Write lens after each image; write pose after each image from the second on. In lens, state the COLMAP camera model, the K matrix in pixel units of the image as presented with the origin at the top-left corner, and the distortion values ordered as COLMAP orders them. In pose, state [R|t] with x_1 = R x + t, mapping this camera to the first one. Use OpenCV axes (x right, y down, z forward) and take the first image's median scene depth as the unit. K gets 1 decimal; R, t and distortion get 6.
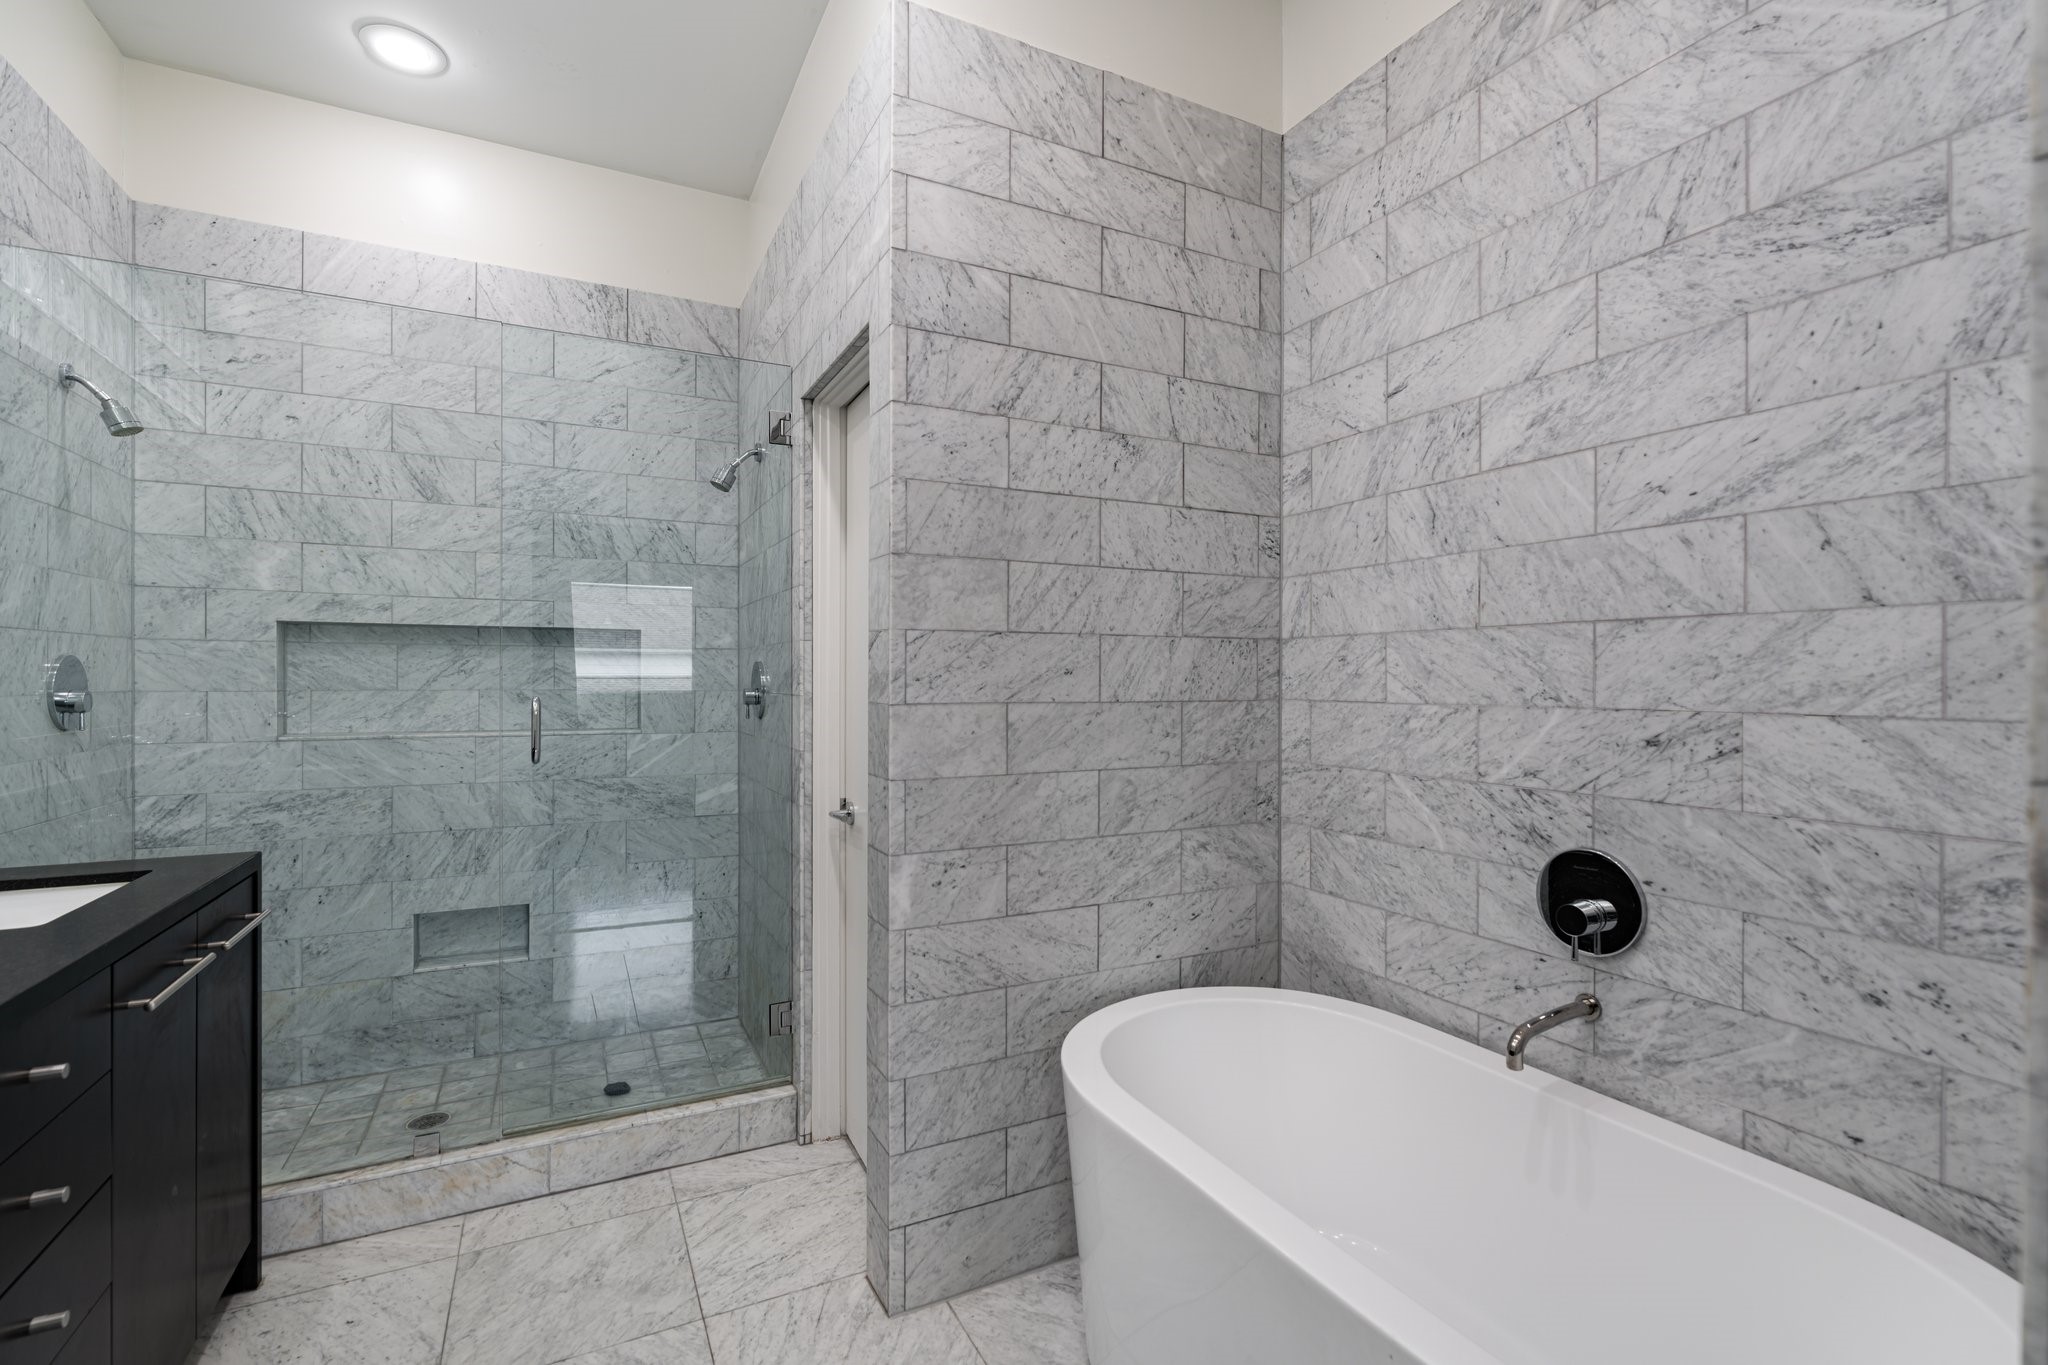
lens RADIAL K [[936.1, 0, 1023.2], [0, 936.1, 678.8], [0, 0, 1]] dist [-0.003183, 0.001731]
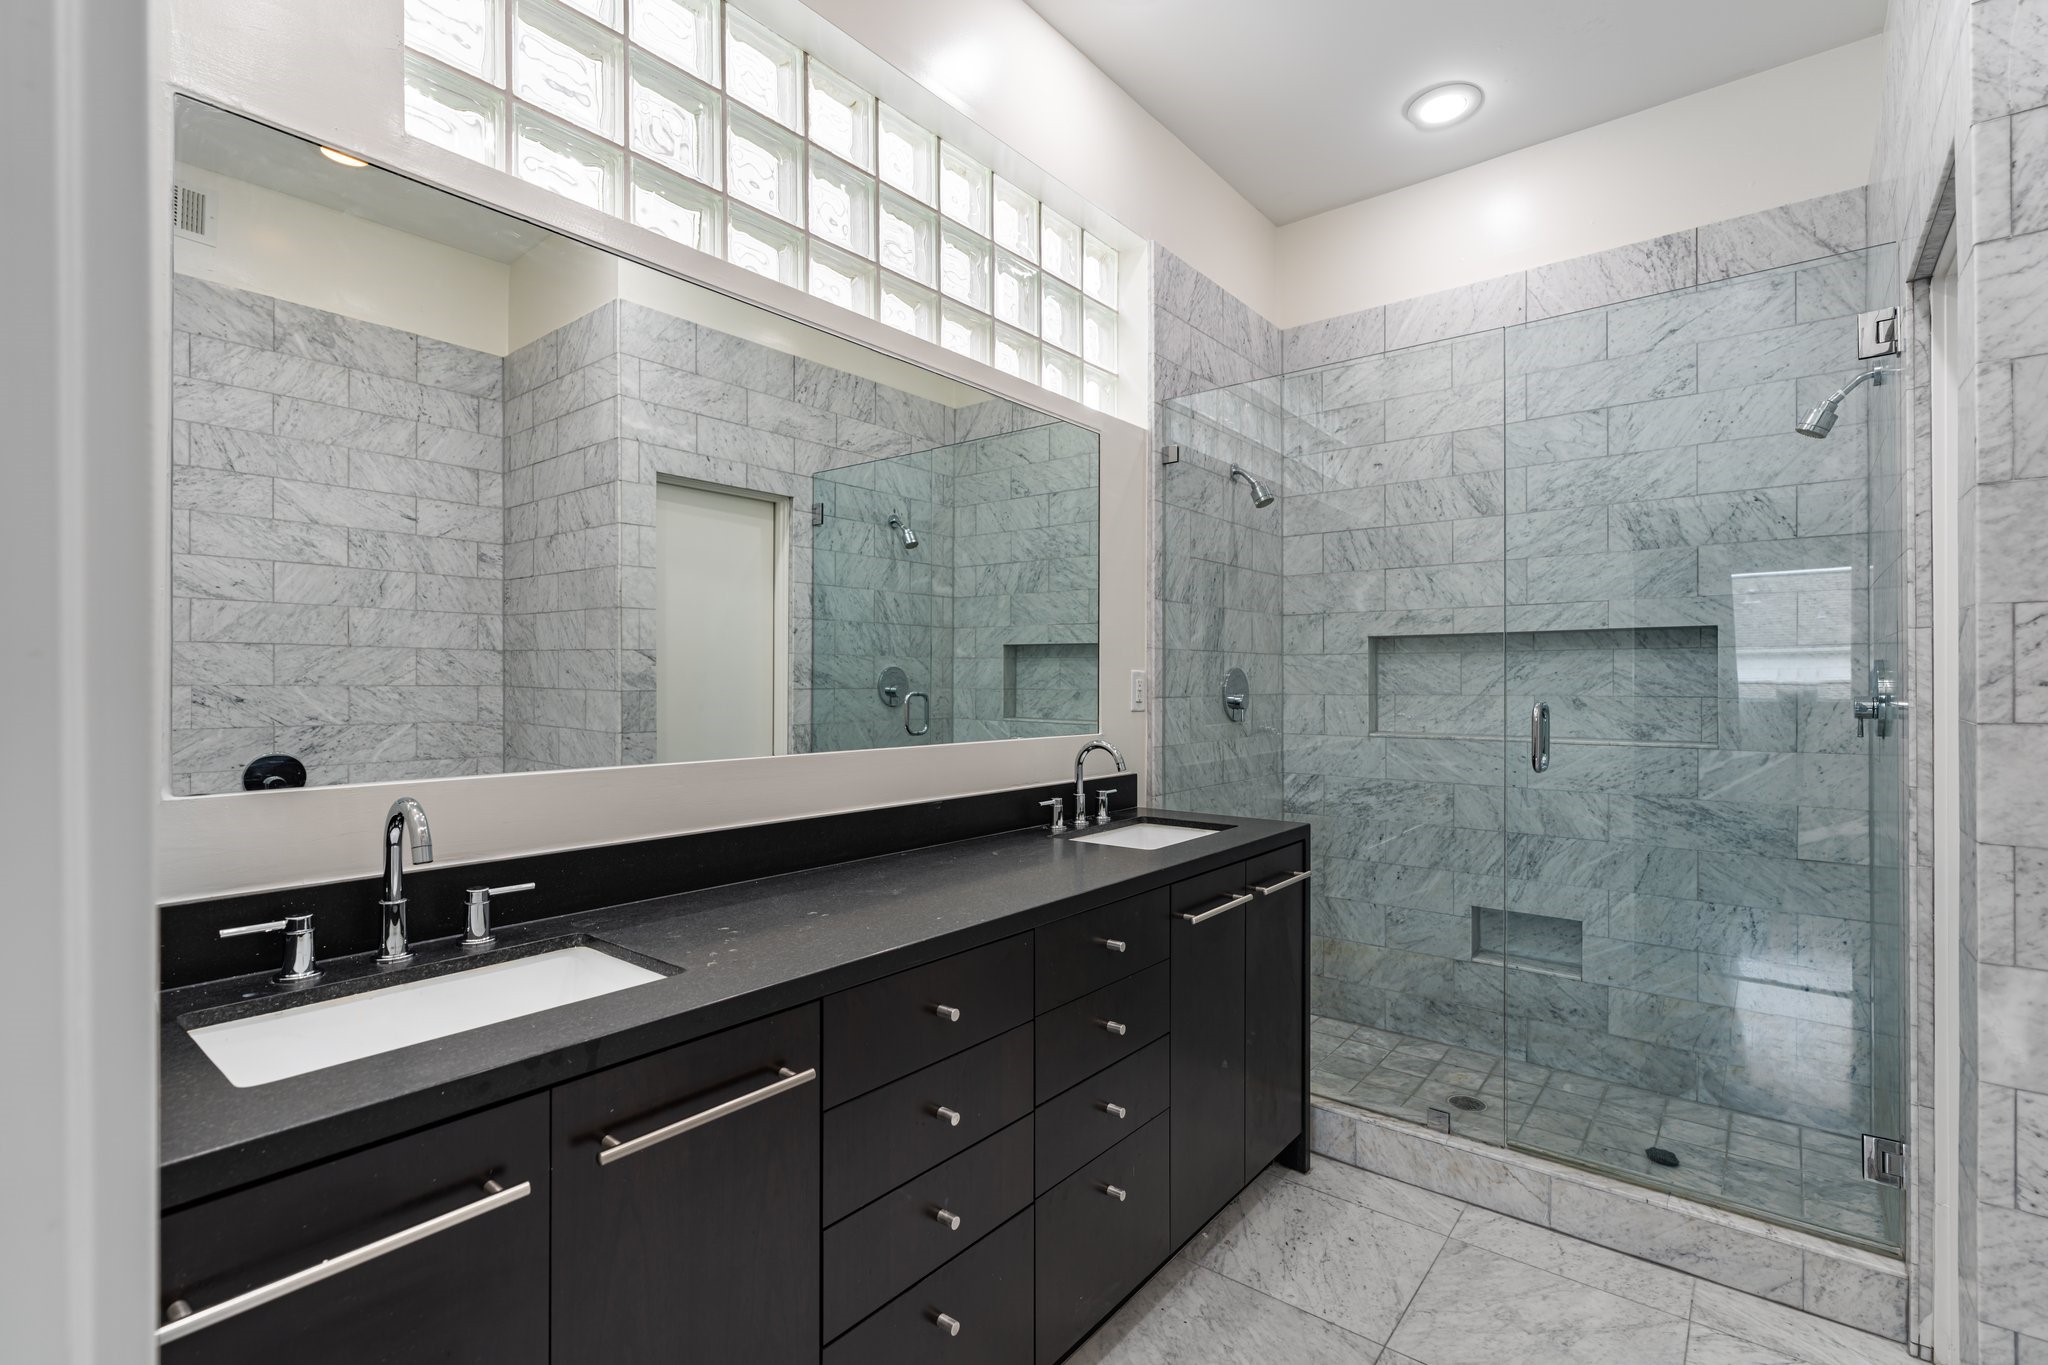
lens RADIAL K [[936.1, 0, 1023.2], [0, 936.1, 678.8], [0, 0, 1]] dist [-0.003183, 0.001731]
pose [[0.406591, -0.007487, -0.913580, 0.117679], [0.001442, 0.999970, -0.007554, 0.000912], [0.913609, 0.001754, 0.406590, 0.103087]]
